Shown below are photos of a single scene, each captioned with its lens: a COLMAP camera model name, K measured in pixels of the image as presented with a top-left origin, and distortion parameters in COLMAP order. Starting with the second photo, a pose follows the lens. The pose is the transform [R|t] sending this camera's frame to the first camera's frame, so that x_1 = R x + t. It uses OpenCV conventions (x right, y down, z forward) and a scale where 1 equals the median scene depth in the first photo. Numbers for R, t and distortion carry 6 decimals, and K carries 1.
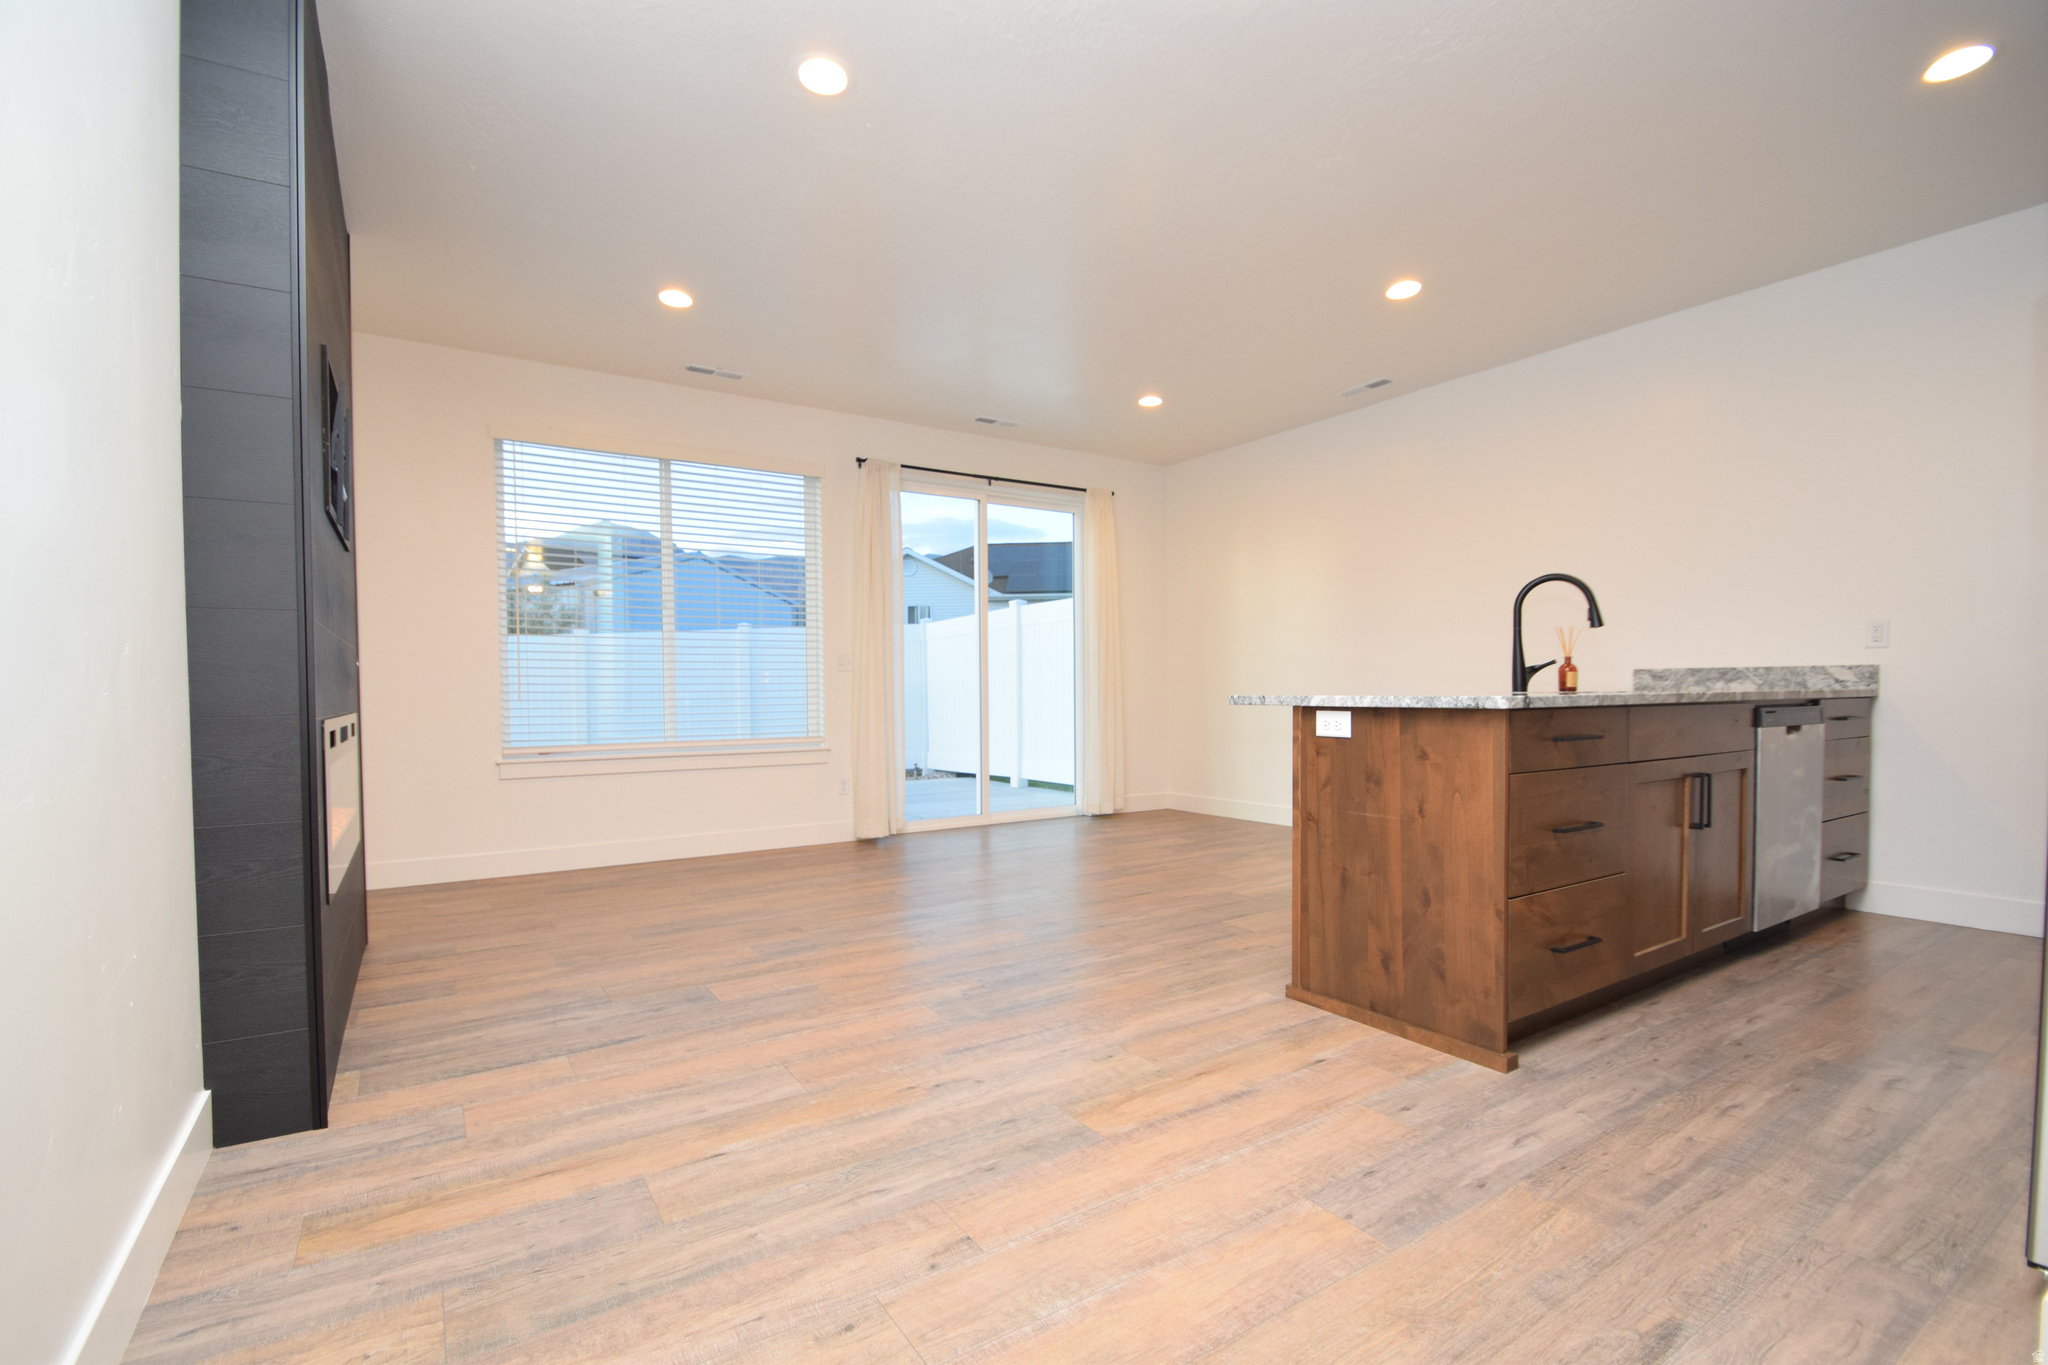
lens RADIAL K [[924.2, 0, 1014.8], [0, 924.2, 723.3], [0, 0, 1]] dist [0.013919, -0.018807]
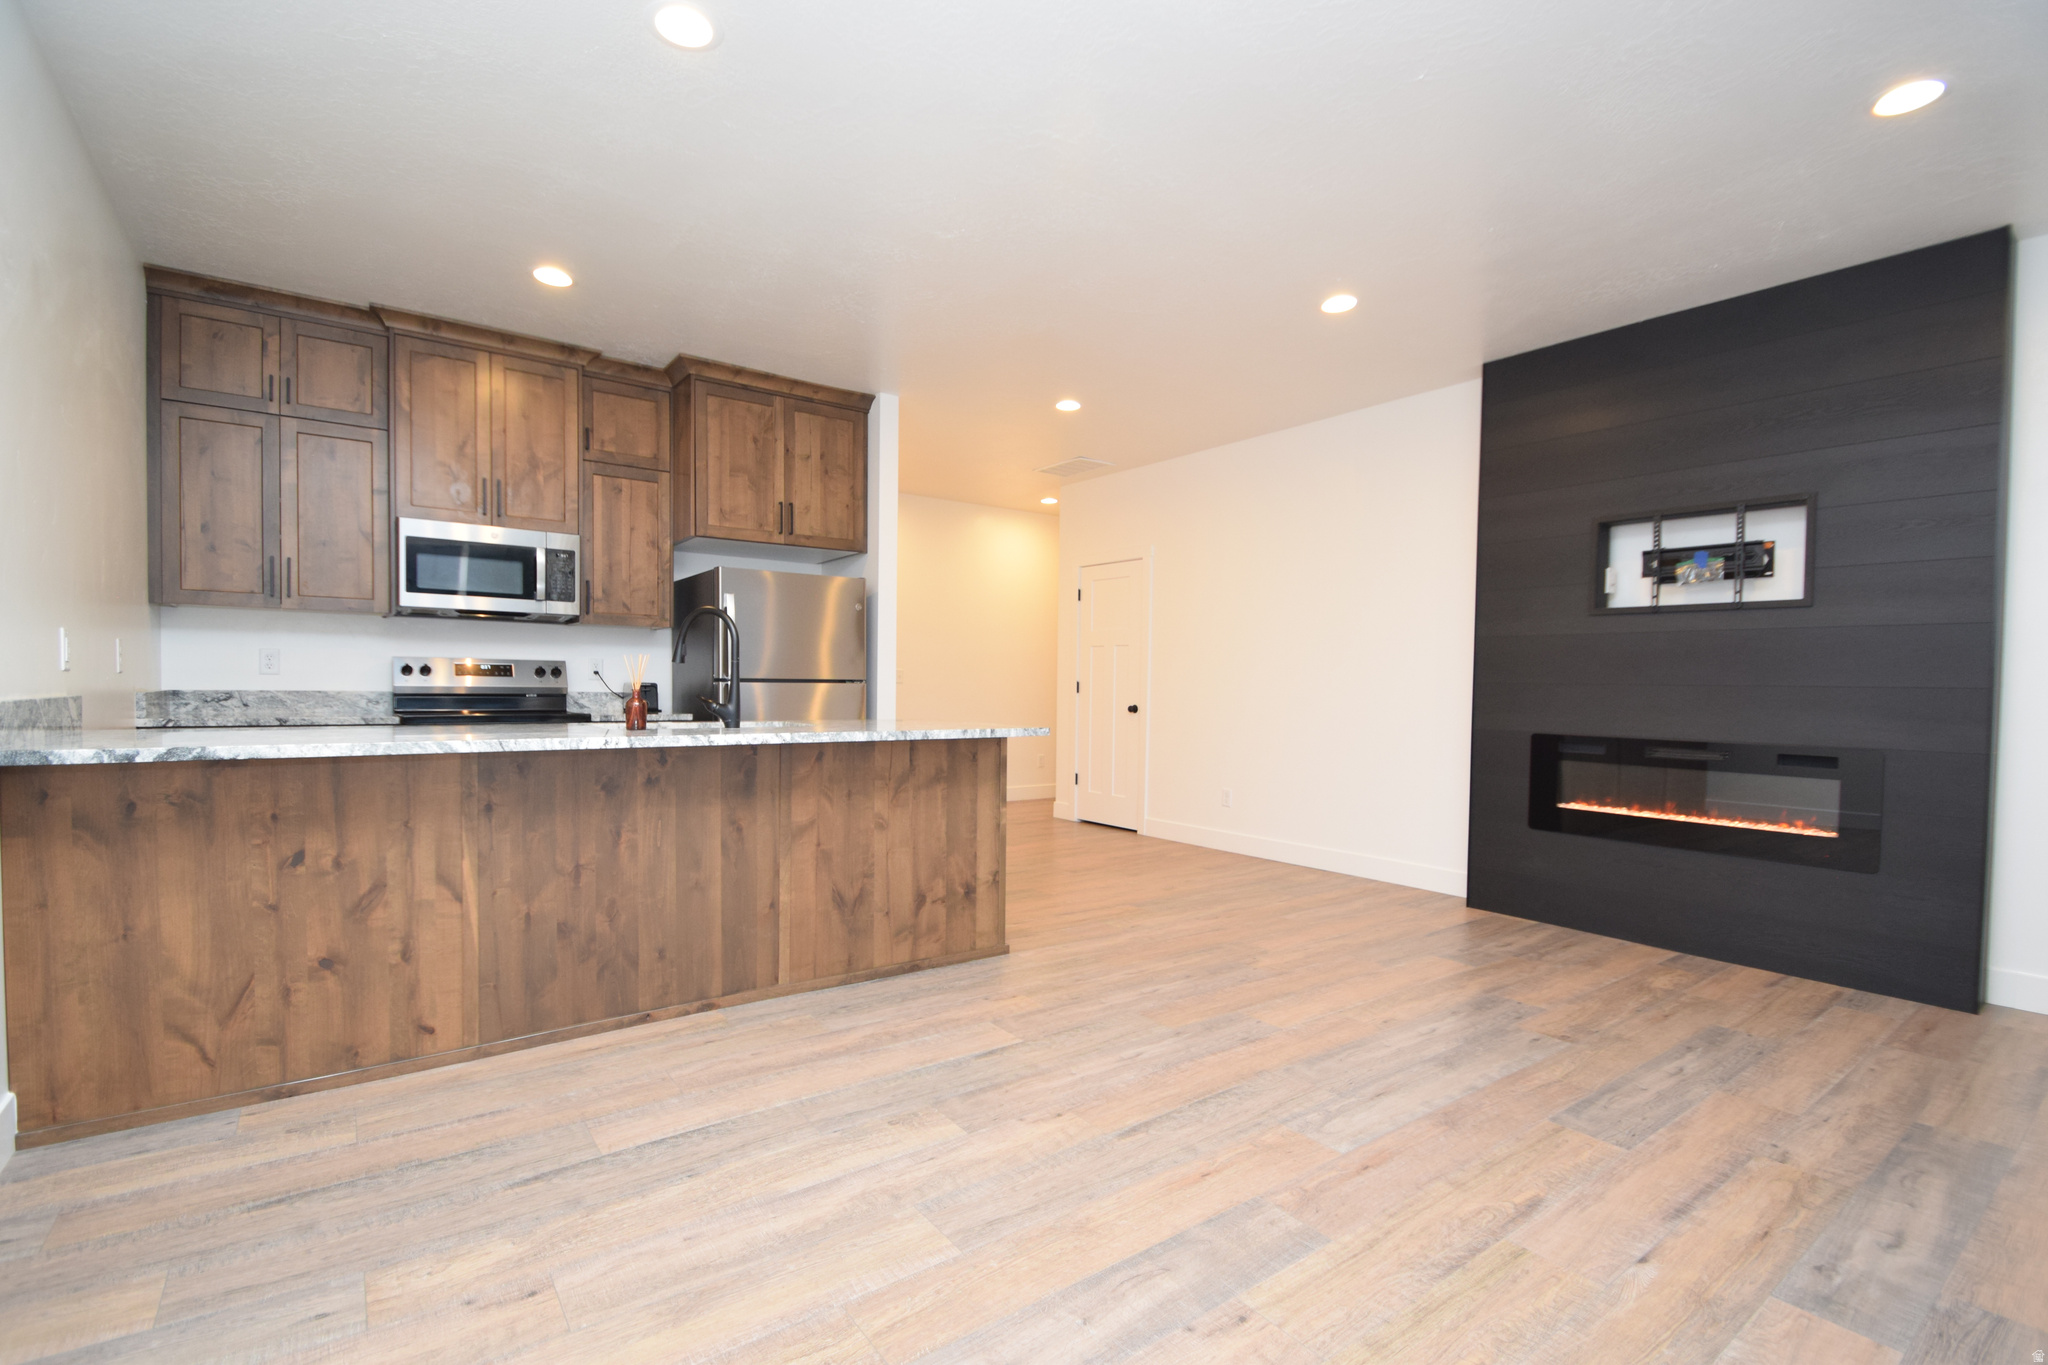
lens RADIAL K [[914.8, 0, 1008.7], [0, 914.8, 713.4], [0, 0, 1]] dist [0.012724, -0.019684]
pose [[-0.998574, -0.004055, -0.053224, 0.326330], [-0.007633, 0.997710, 0.067200, -0.119408], [0.052830, 0.067510, -0.996319, 2.035889]]
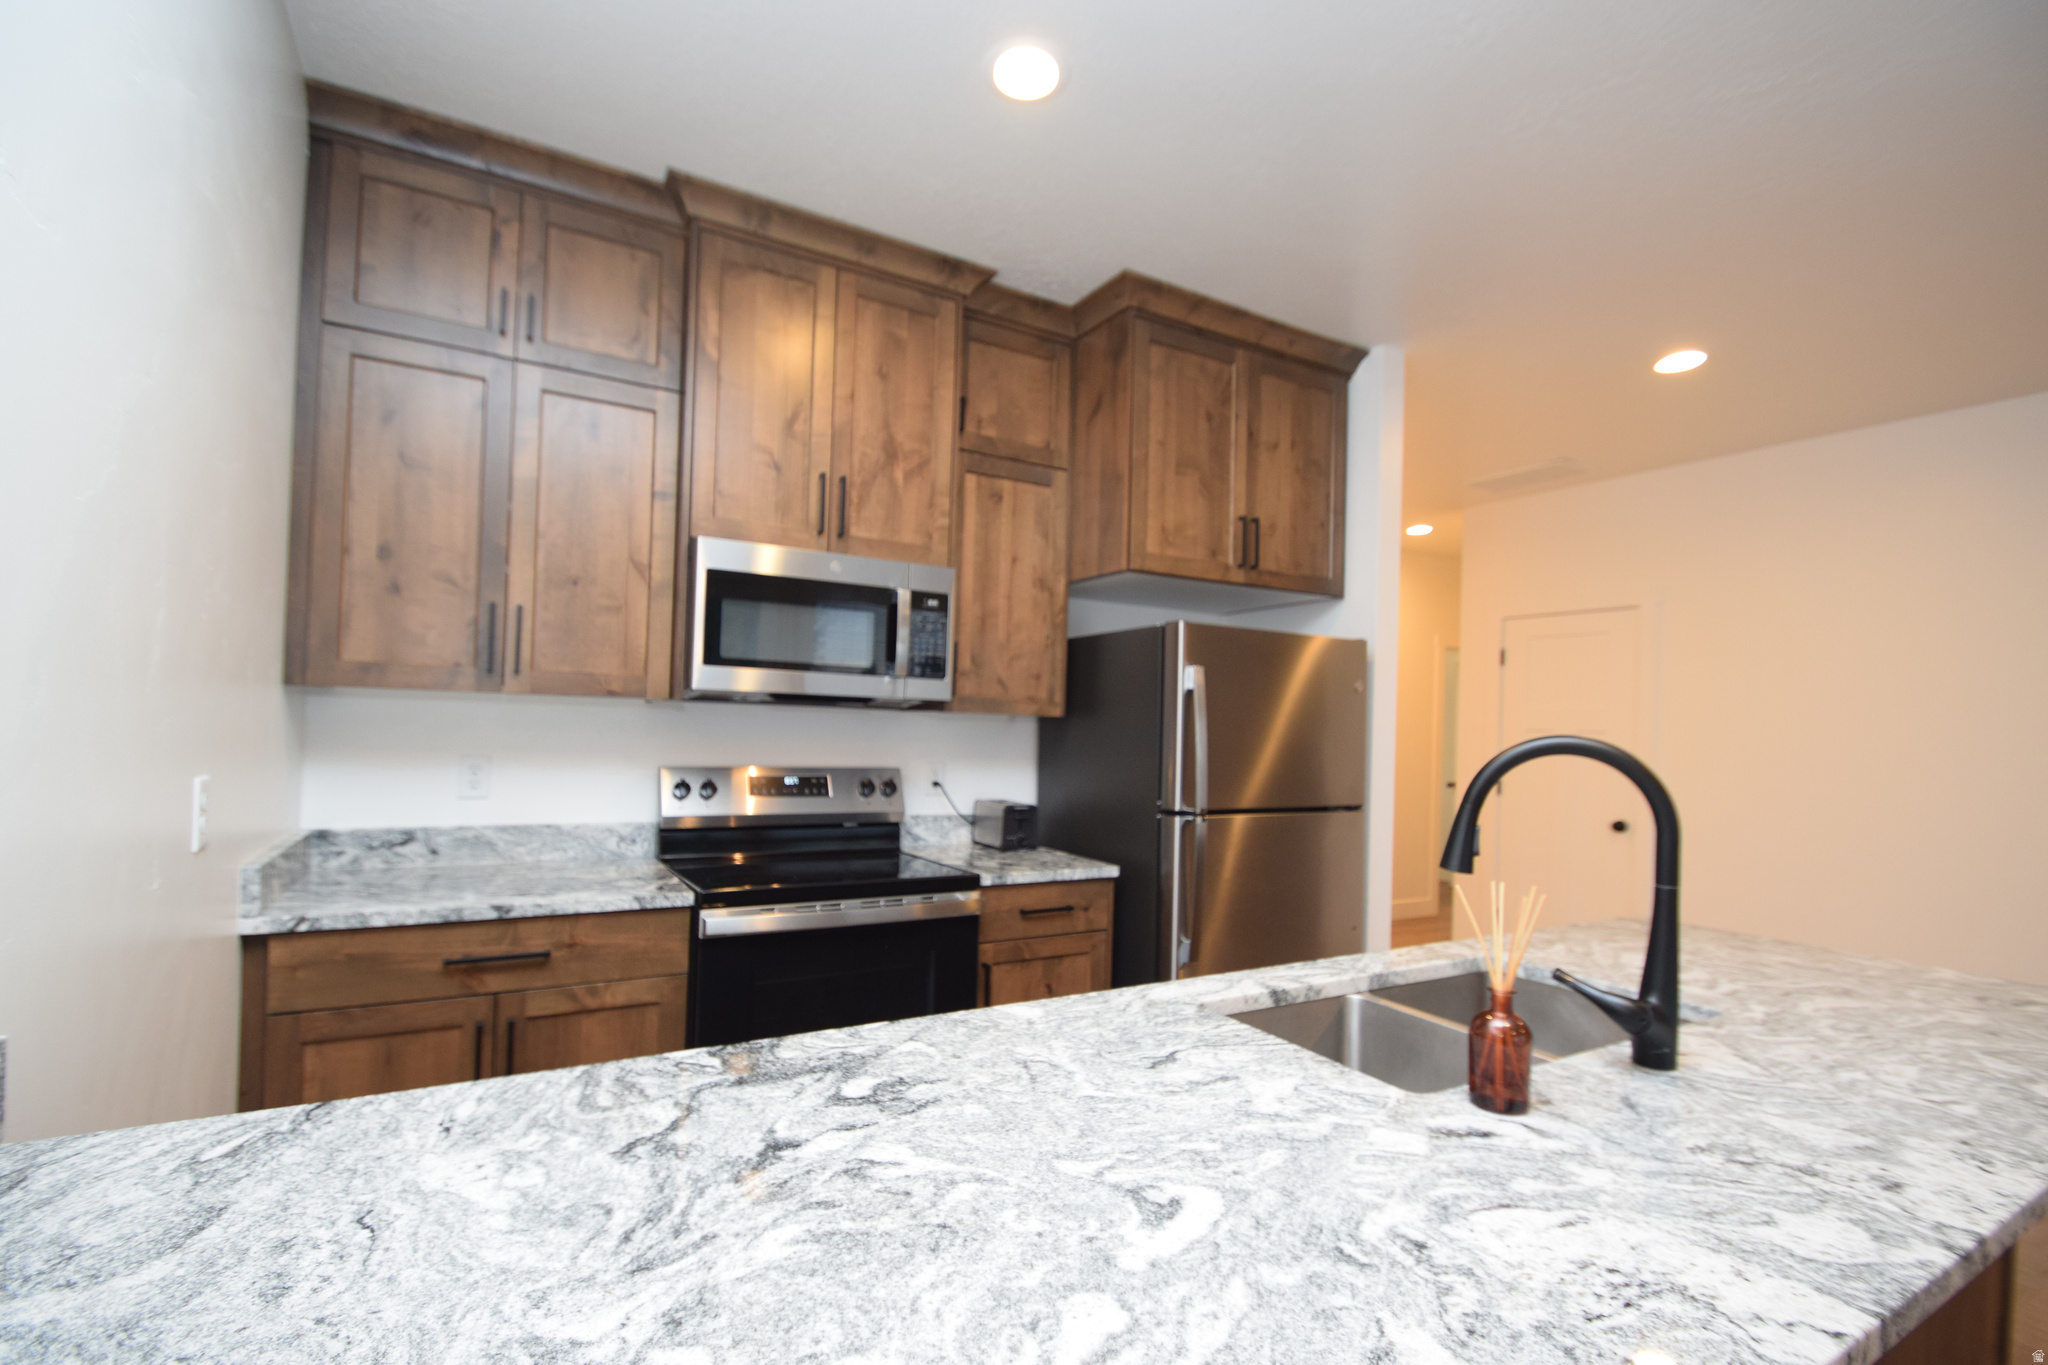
lens RADIAL K [[914.8, 0, 1008.7], [0, 914.8, 713.4], [0, 0, 1]] dist [0.012724, -0.019684]
pose [[-0.997521, -0.023251, 0.066419, 0.805627], [-0.021900, 0.999540, 0.020993, -0.178041], [-0.066877, 0.019486, -0.997571, 1.422374]]
